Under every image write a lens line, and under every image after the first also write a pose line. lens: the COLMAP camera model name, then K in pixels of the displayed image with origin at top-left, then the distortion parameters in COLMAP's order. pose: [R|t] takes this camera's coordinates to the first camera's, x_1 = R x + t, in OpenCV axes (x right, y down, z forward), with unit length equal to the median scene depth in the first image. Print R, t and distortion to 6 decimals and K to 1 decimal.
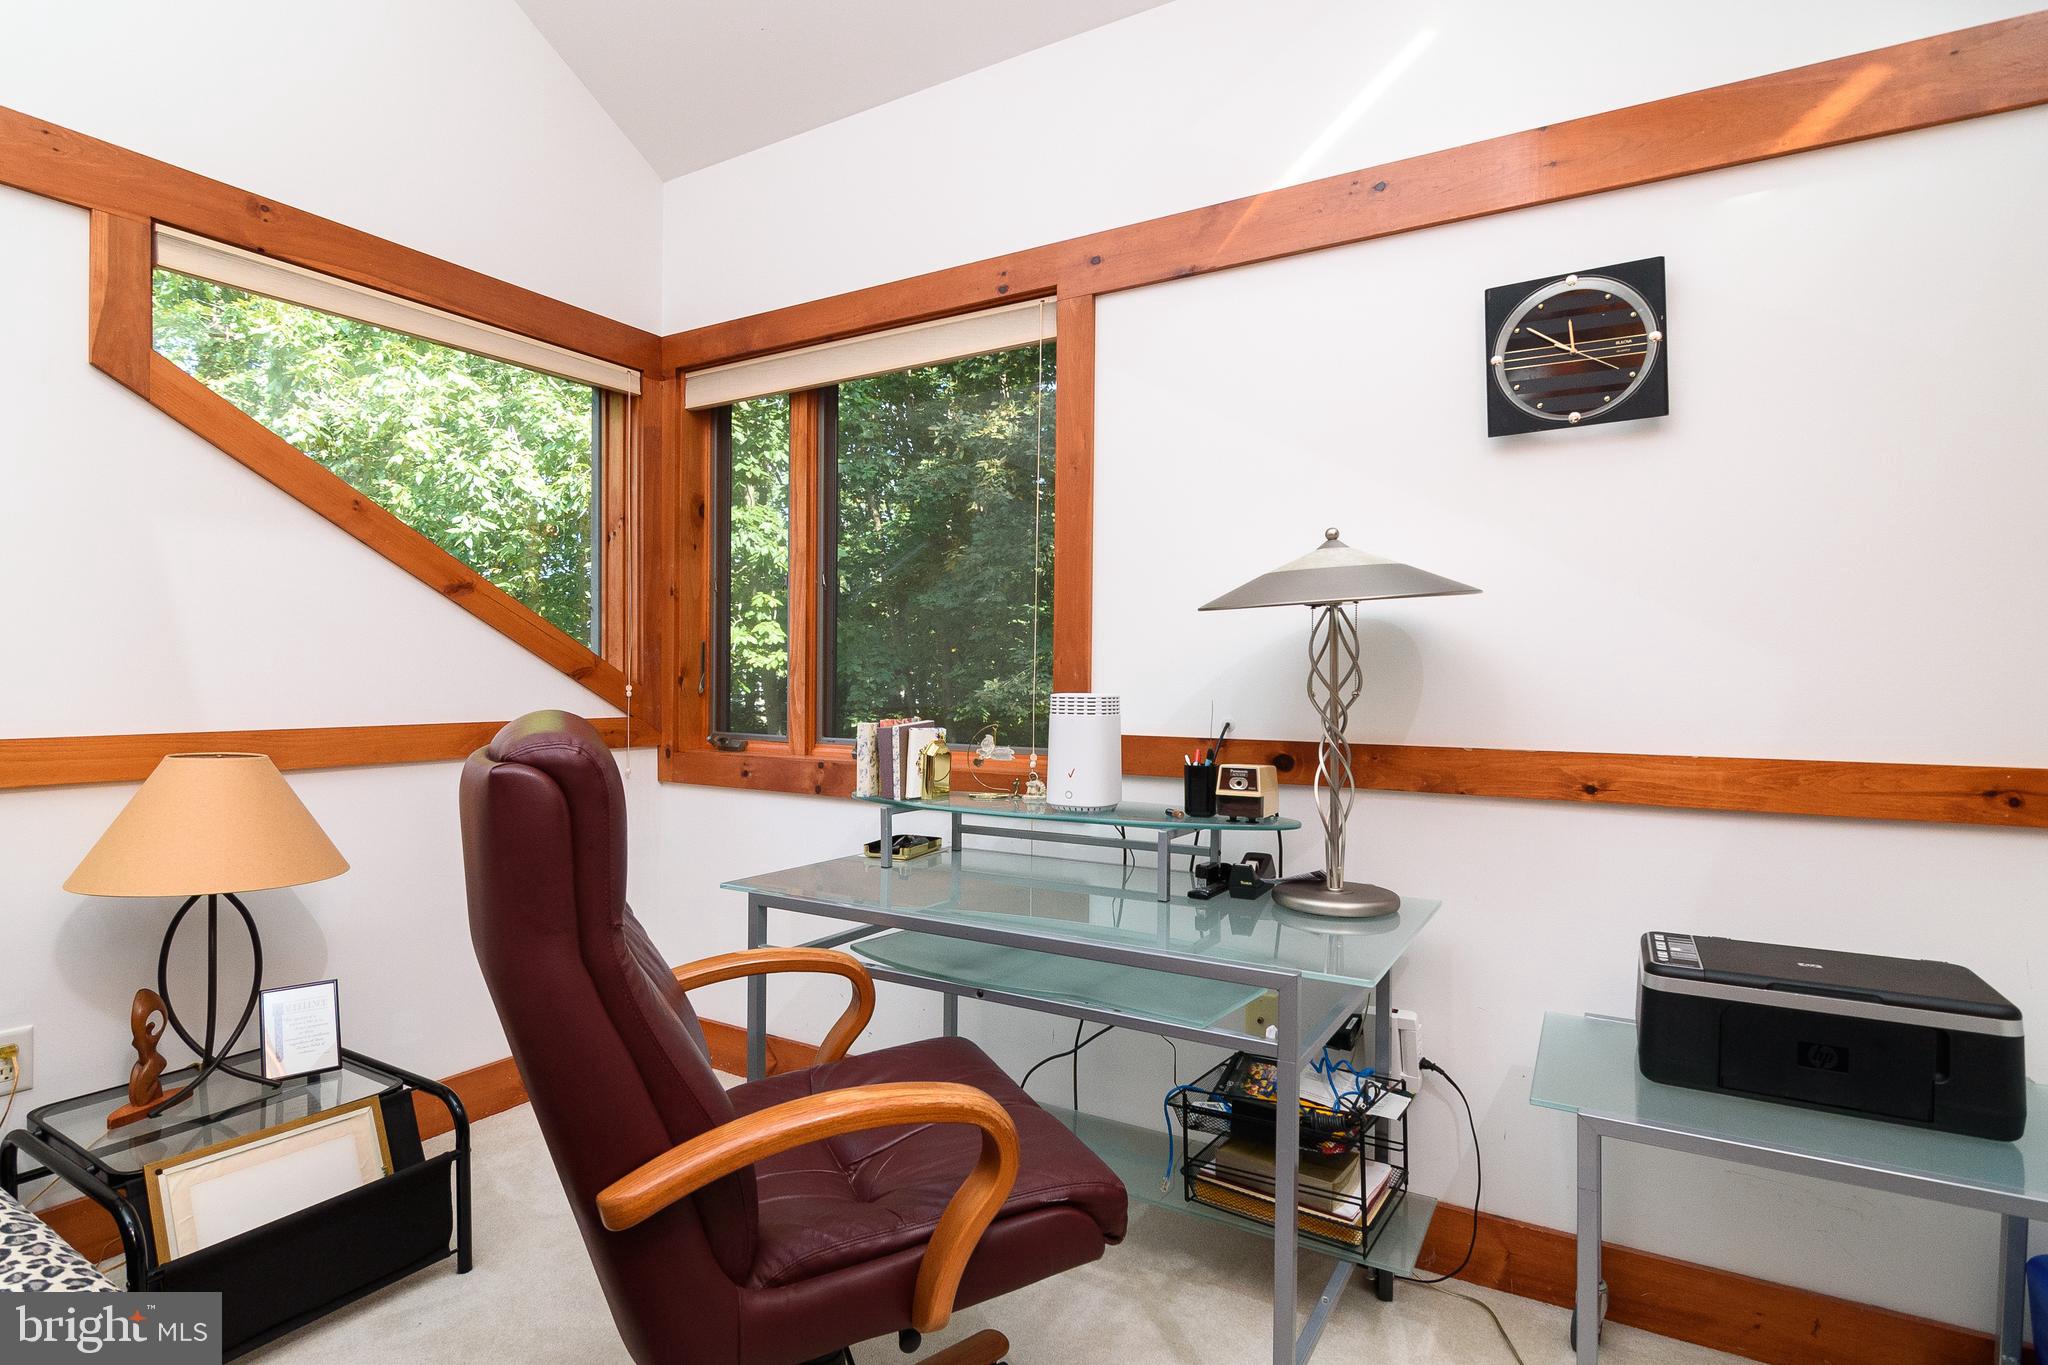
lens RADIAL K [[1010.5, 0, 1029.5], [0, 1010.5, 677.6], [0, 0, 1]] dist [-0.000111, -0.008974]
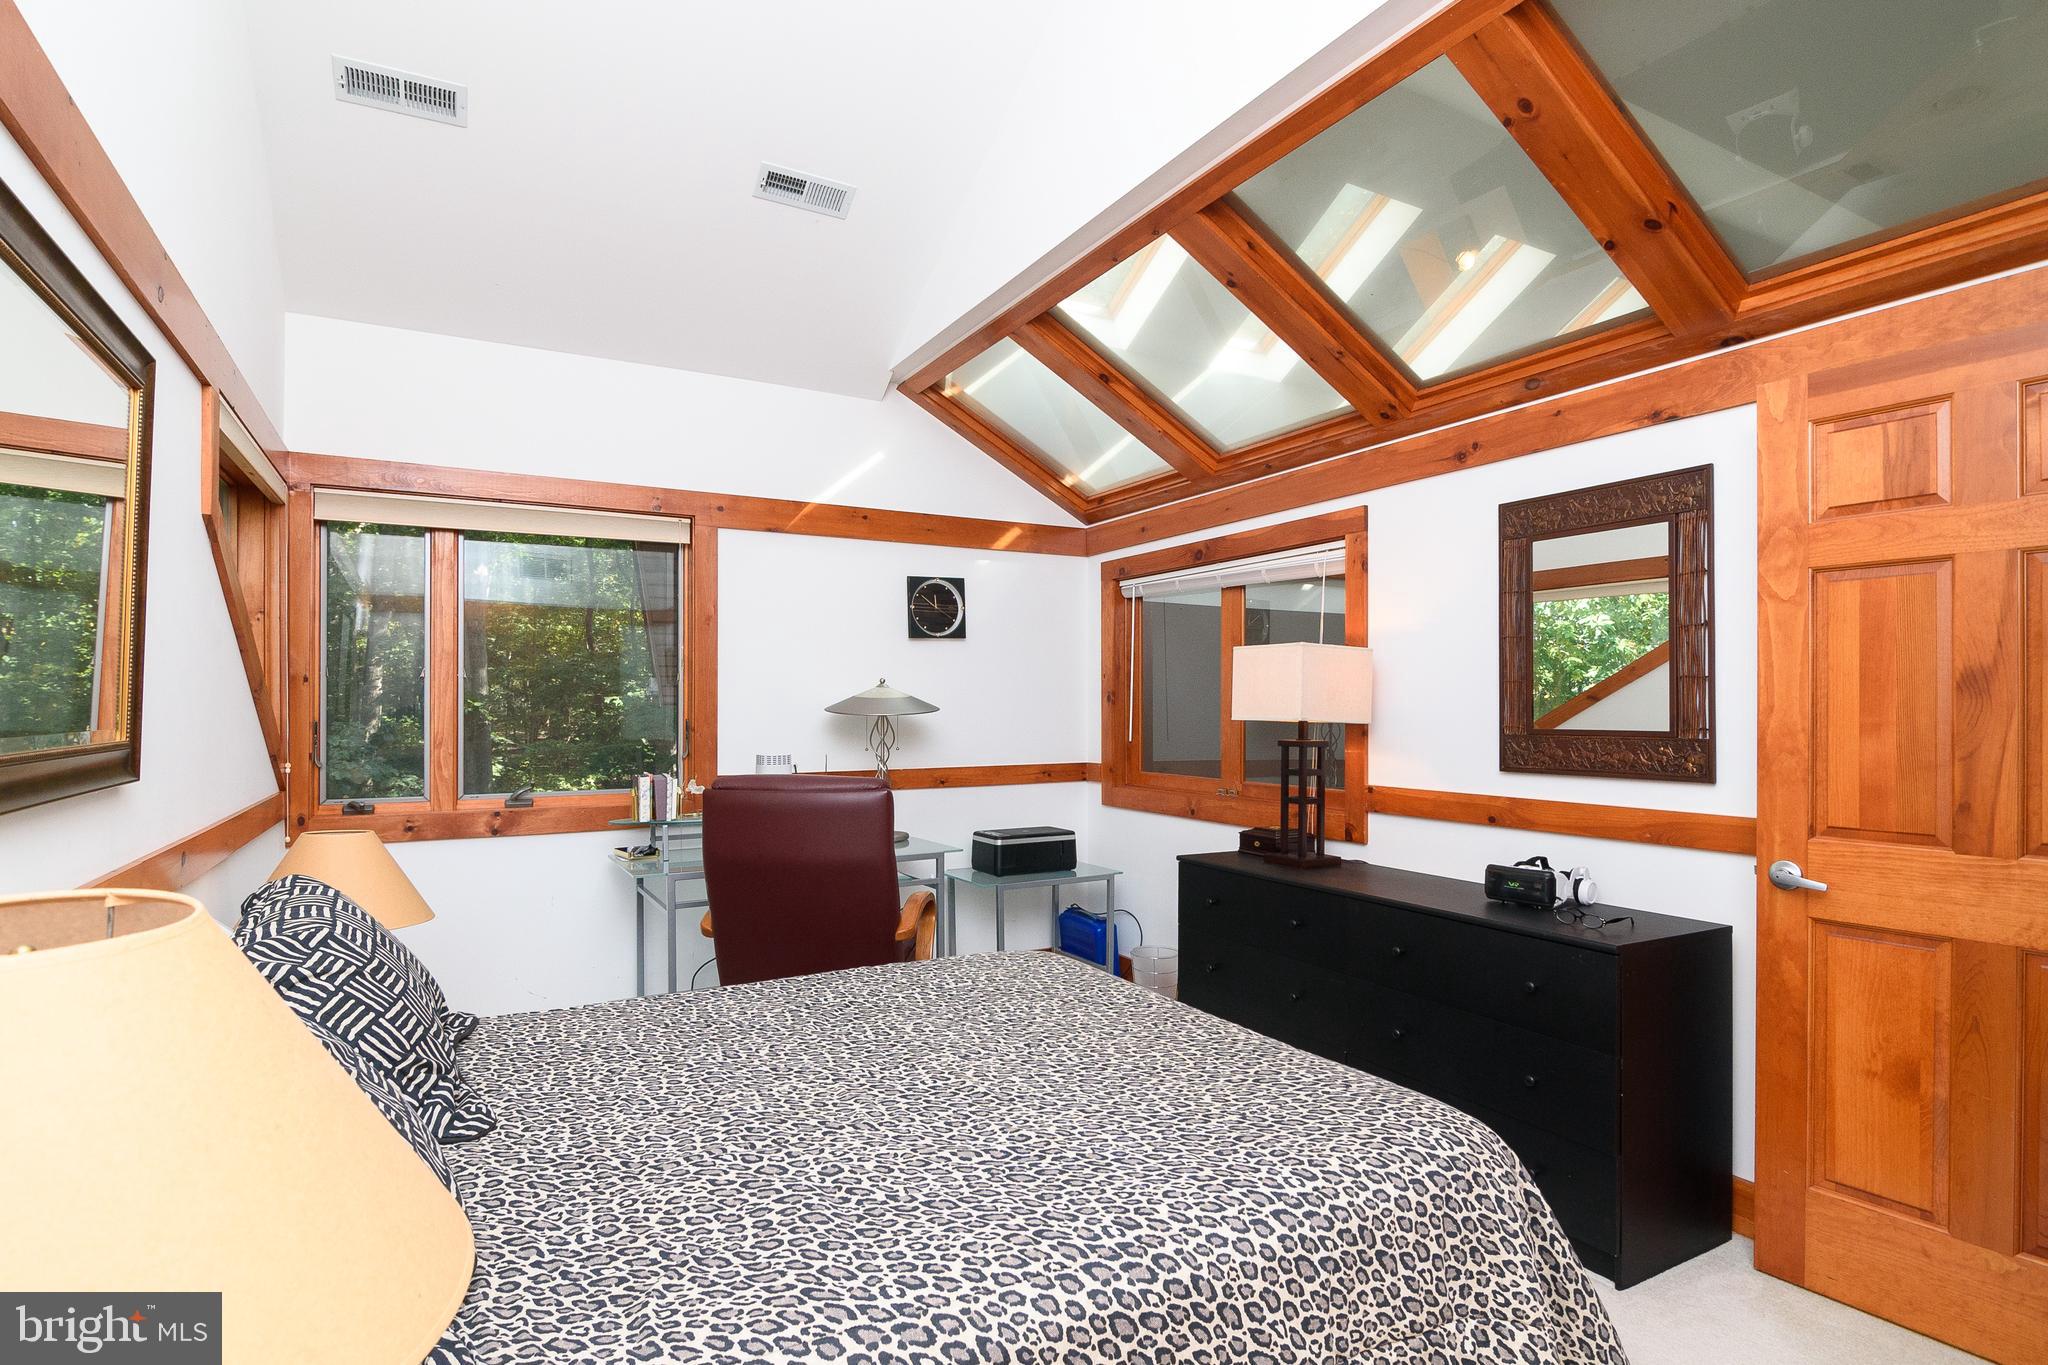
lens RADIAL K [[1010.5, 0, 1029.5], [0, 1010.5, 677.6], [0, 0, 1]] dist [-0.000111, -0.008974]
pose [[0.489002, 0.014934, 0.872155, -1.485003], [0.004040, 0.999804, -0.019385, -0.095820], [-0.872273, 0.013003, 0.488845, -0.415765]]
